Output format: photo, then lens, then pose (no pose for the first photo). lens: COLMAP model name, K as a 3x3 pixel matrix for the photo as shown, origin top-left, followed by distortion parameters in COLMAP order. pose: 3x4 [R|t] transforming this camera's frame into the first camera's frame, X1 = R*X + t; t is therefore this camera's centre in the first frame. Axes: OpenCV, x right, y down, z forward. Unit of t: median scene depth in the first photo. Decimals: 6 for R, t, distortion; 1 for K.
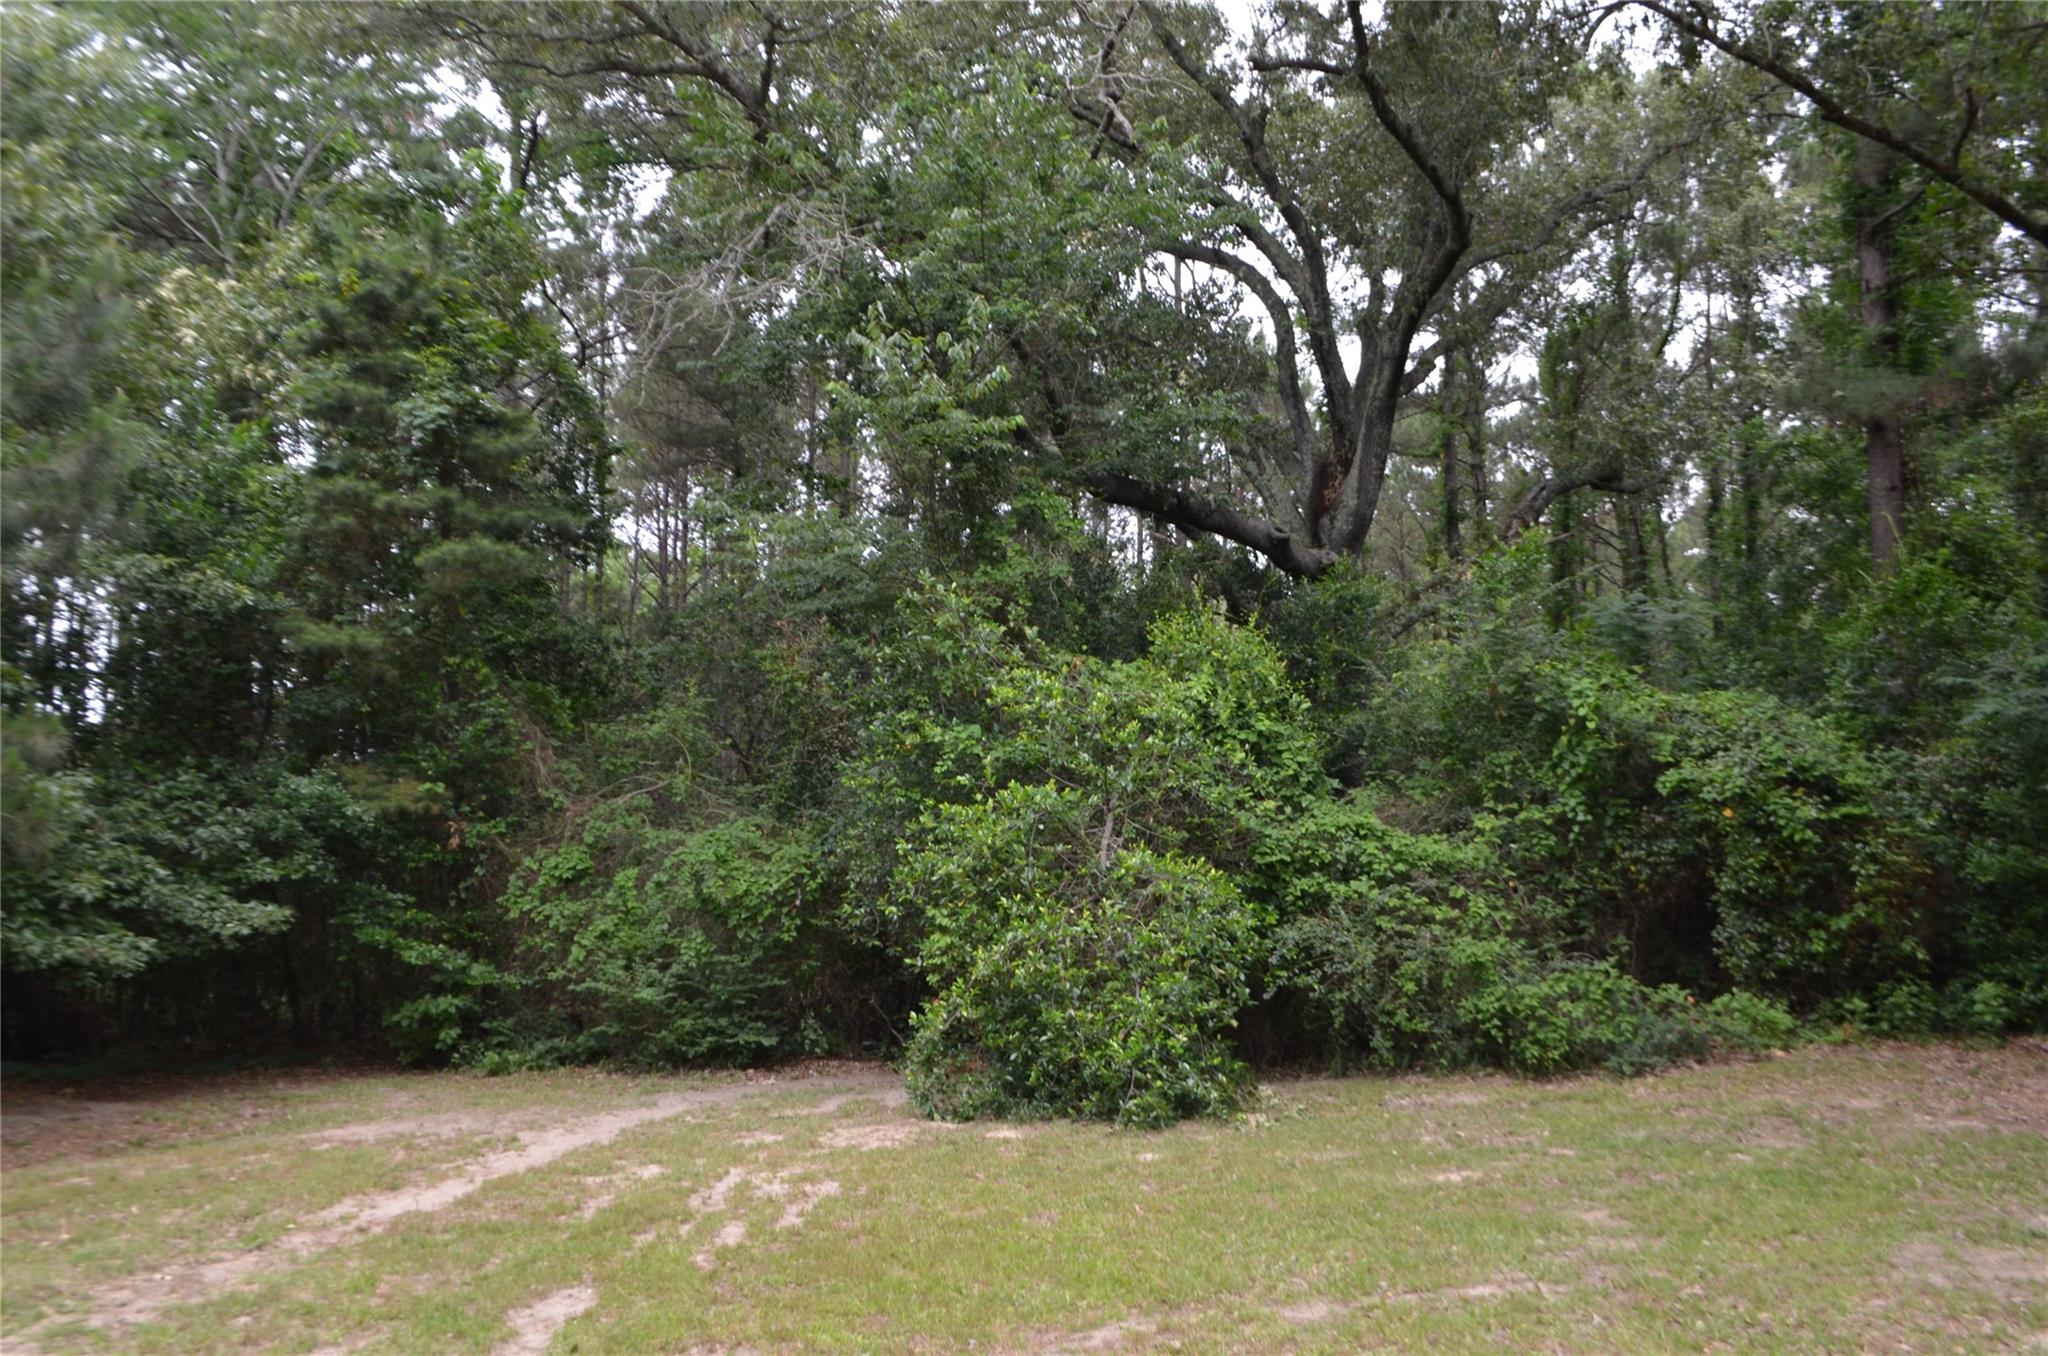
lens RADIAL K [[1821.3, 0, 1027.0], [0, 1821.3, 680.4], [0, 0, 1]] dist [-0.014401, -0.010174]
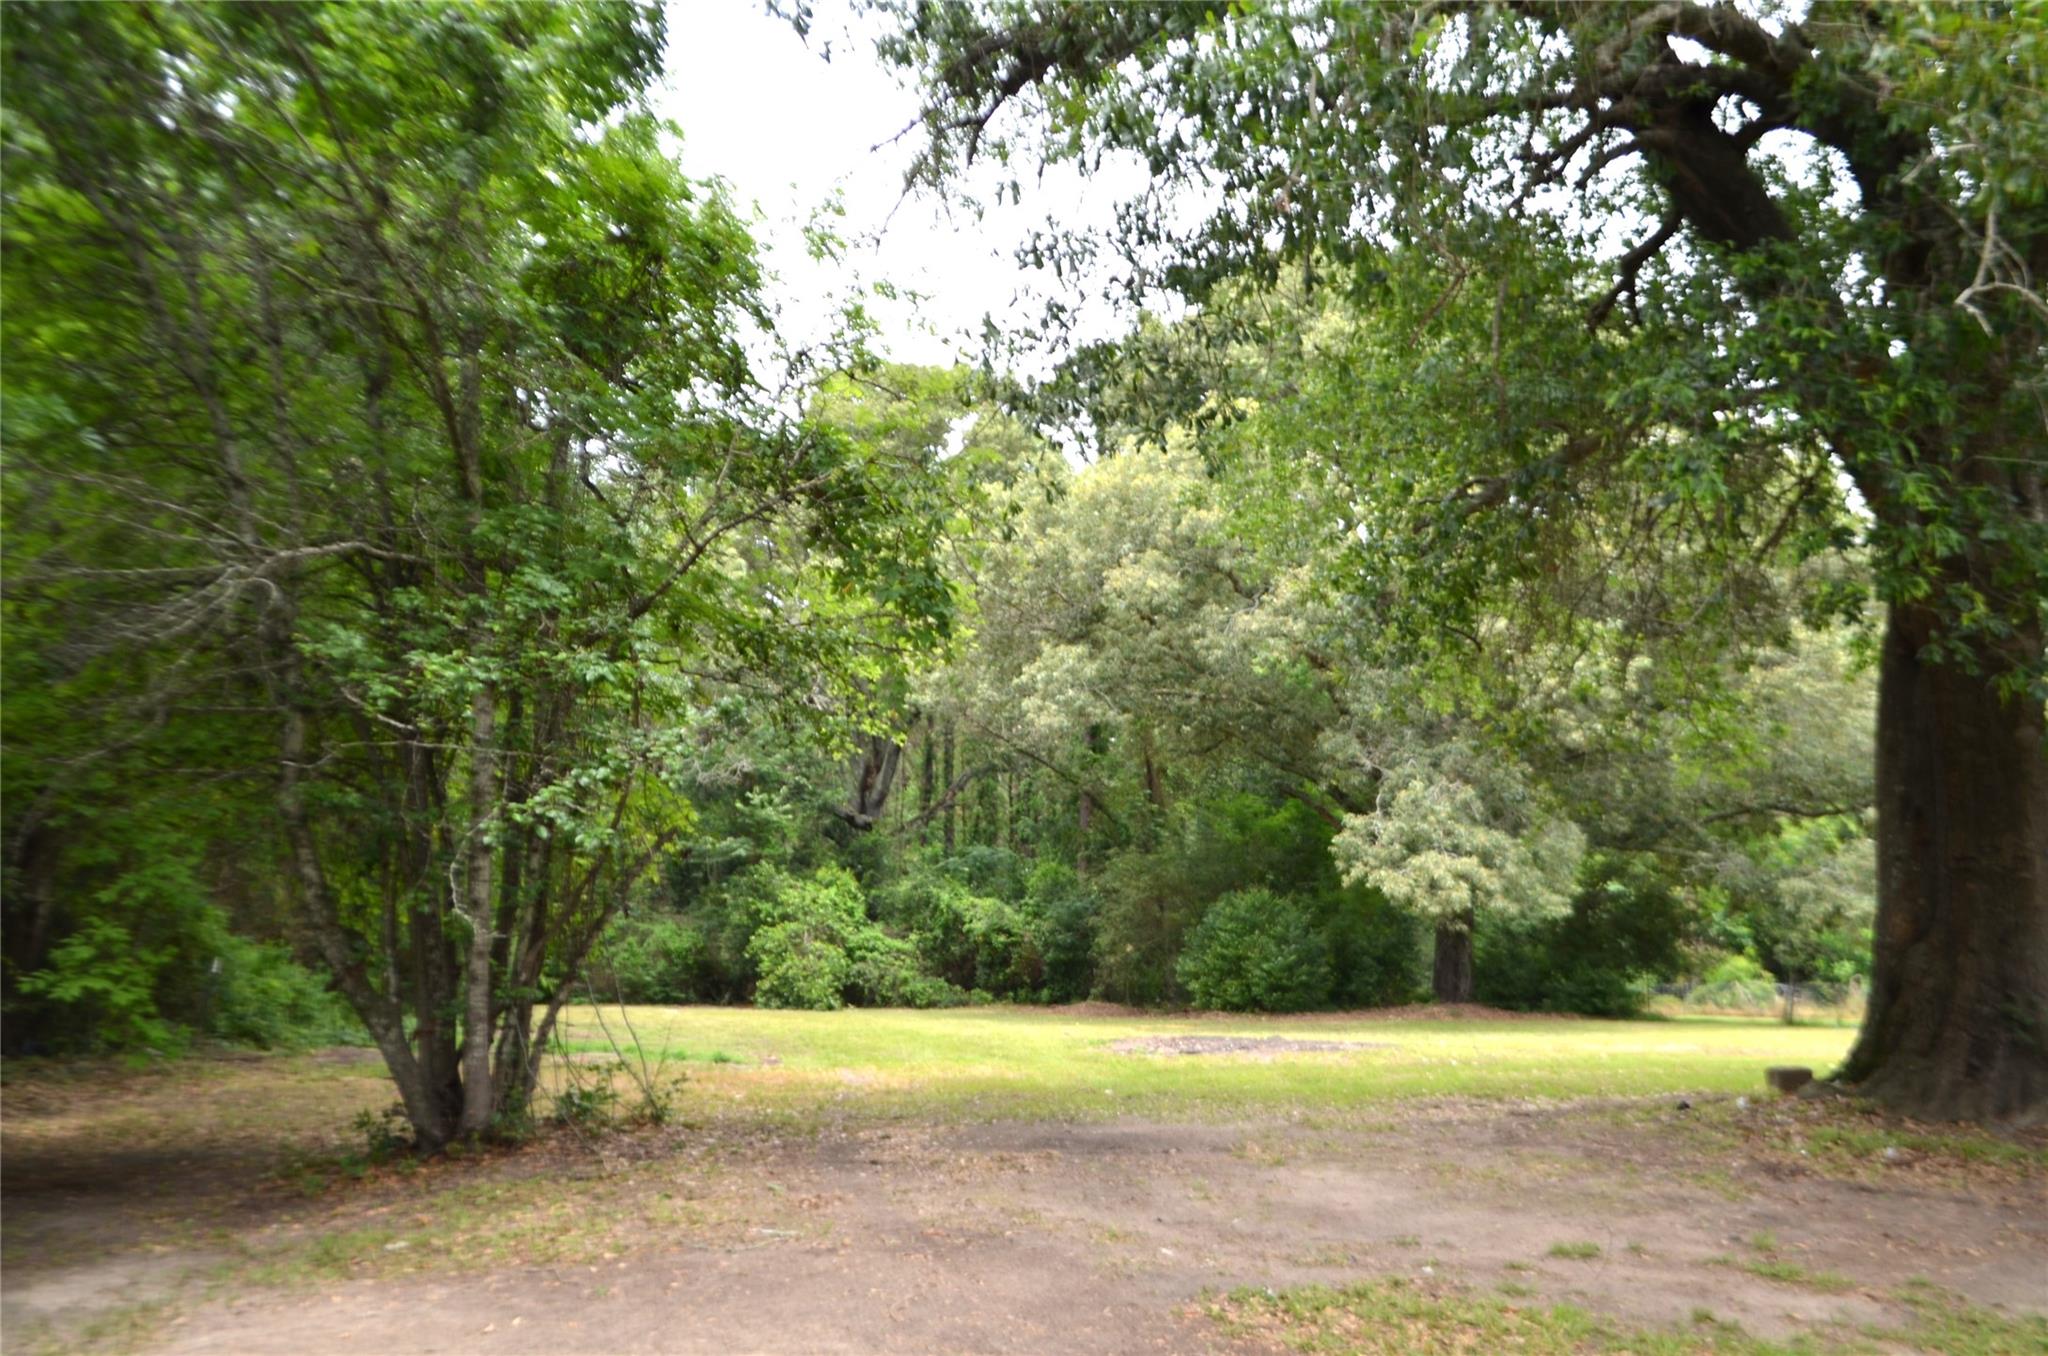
lens RADIAL K [[1821.3, 0, 1021.8], [0, 1821.3, 679.9], [0, 0, 1]] dist [-0.014401, -0.010174]
pose [[0.962168, 0.082693, 0.259606, -0.504796], [-0.074543, 0.996370, -0.041100, -0.293716], [-0.262062, 0.020194, 0.964840, -2.493520]]
